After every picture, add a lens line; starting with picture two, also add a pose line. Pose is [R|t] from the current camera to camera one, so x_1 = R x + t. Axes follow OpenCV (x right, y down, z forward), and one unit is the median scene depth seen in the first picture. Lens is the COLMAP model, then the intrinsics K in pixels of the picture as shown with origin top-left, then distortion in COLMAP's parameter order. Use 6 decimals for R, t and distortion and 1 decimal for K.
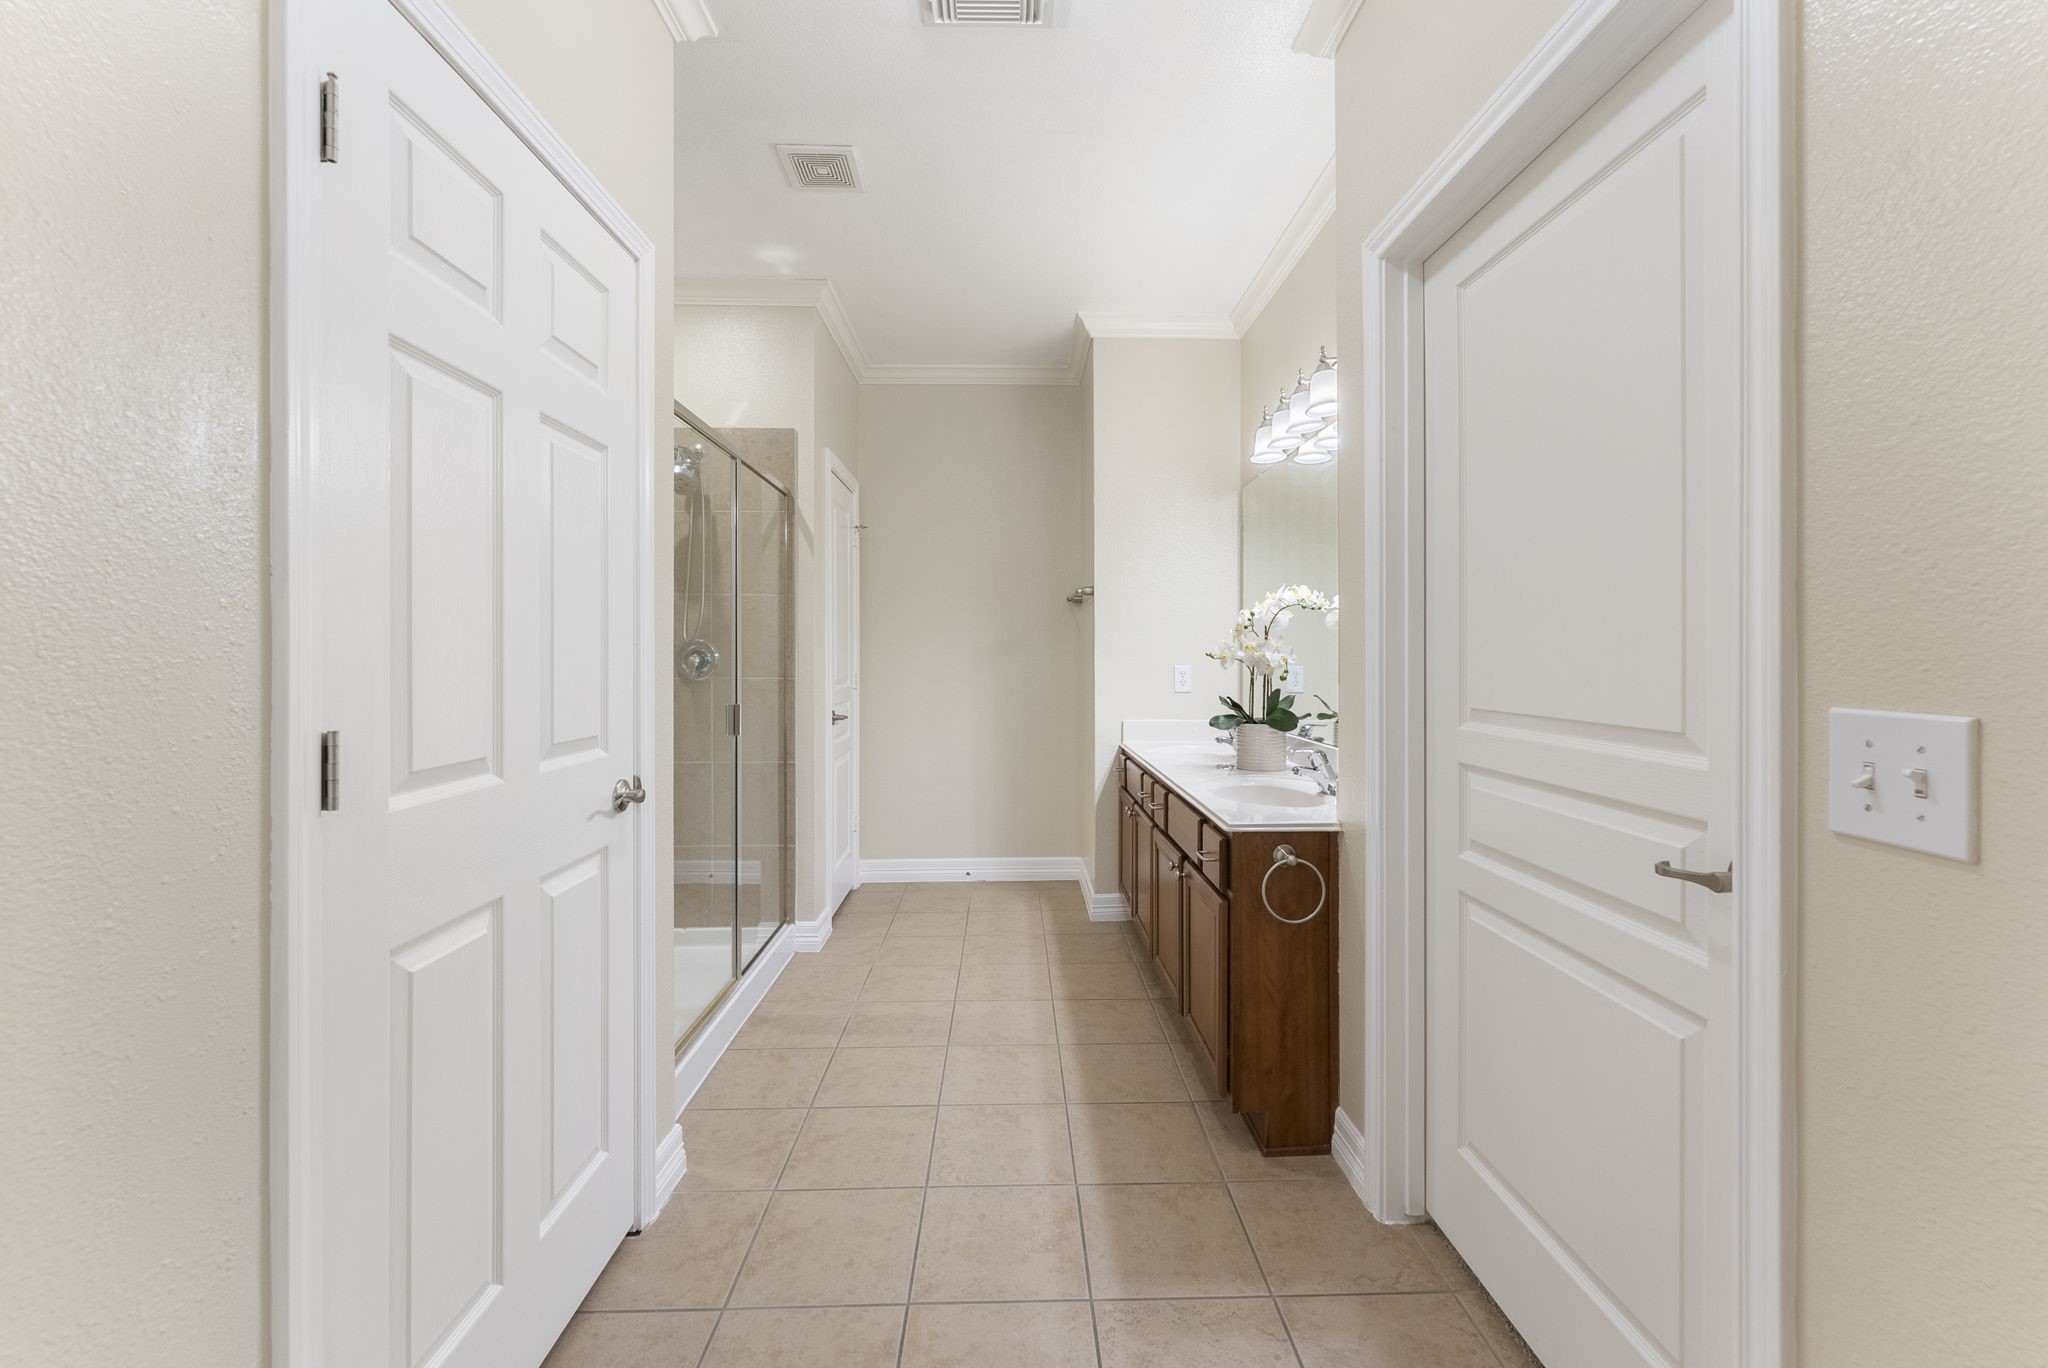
lens RADIAL K [[834.6, 0, 1023.2], [0, 834.6, 669.3], [0, 0, 1]] dist [0.001120, 0.000384]
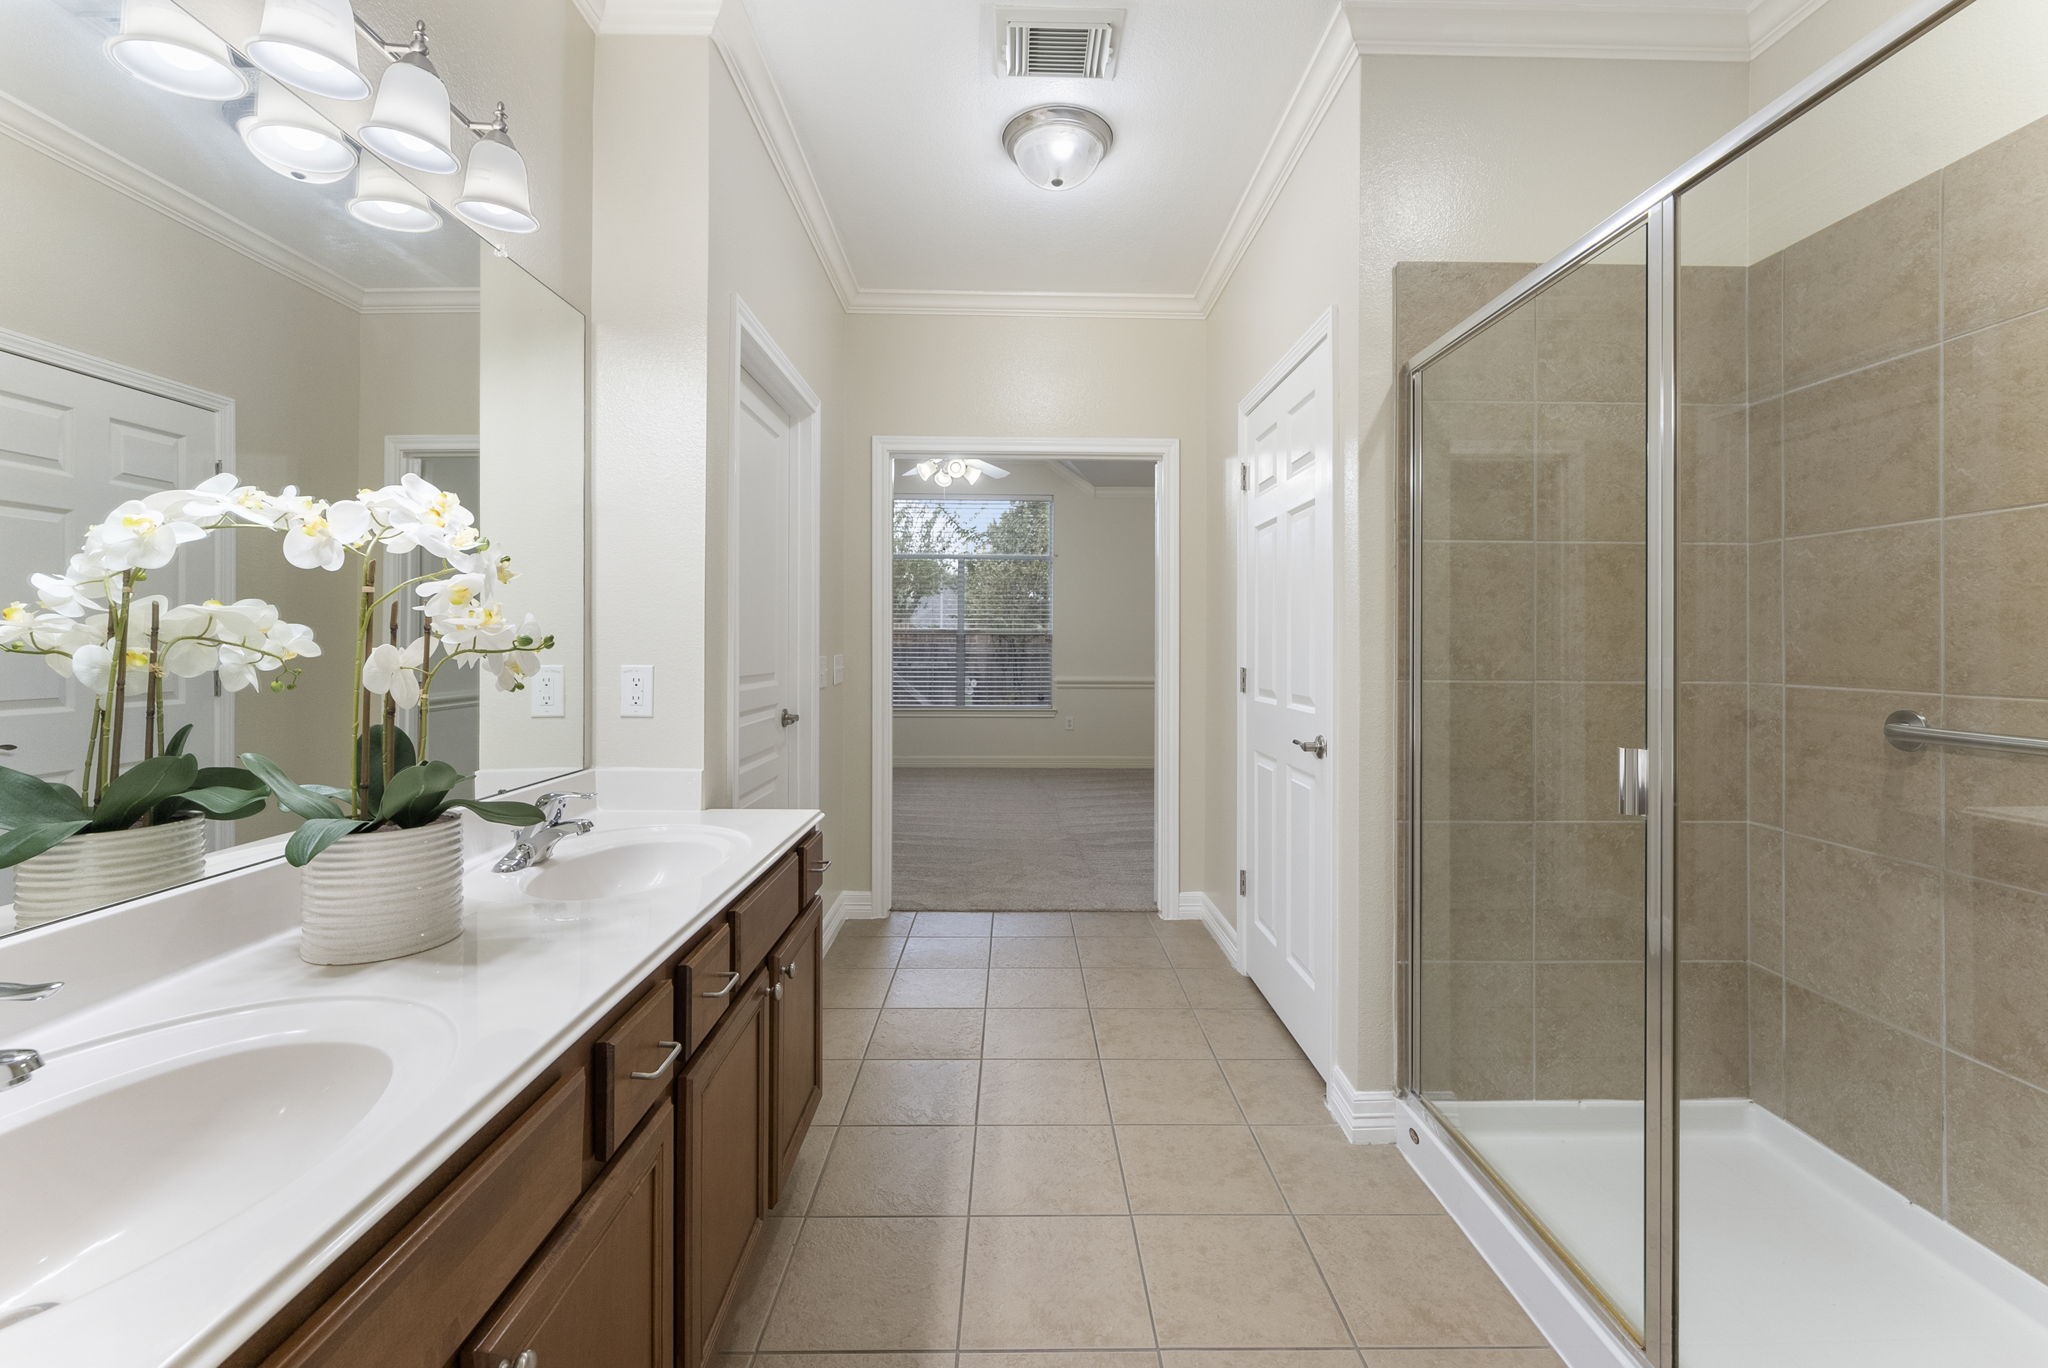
lens RADIAL K [[834.6, 0, 1025.2], [0, 834.6, 642.0], [0, 0, 1]] dist [0.001120, 0.000384]
pose [[-0.999962, -0.004697, 0.007362, -0.003159], [-0.004606, 0.999913, 0.012389, -0.016269], [-0.007420, 0.012354, -0.999896, 1.095928]]
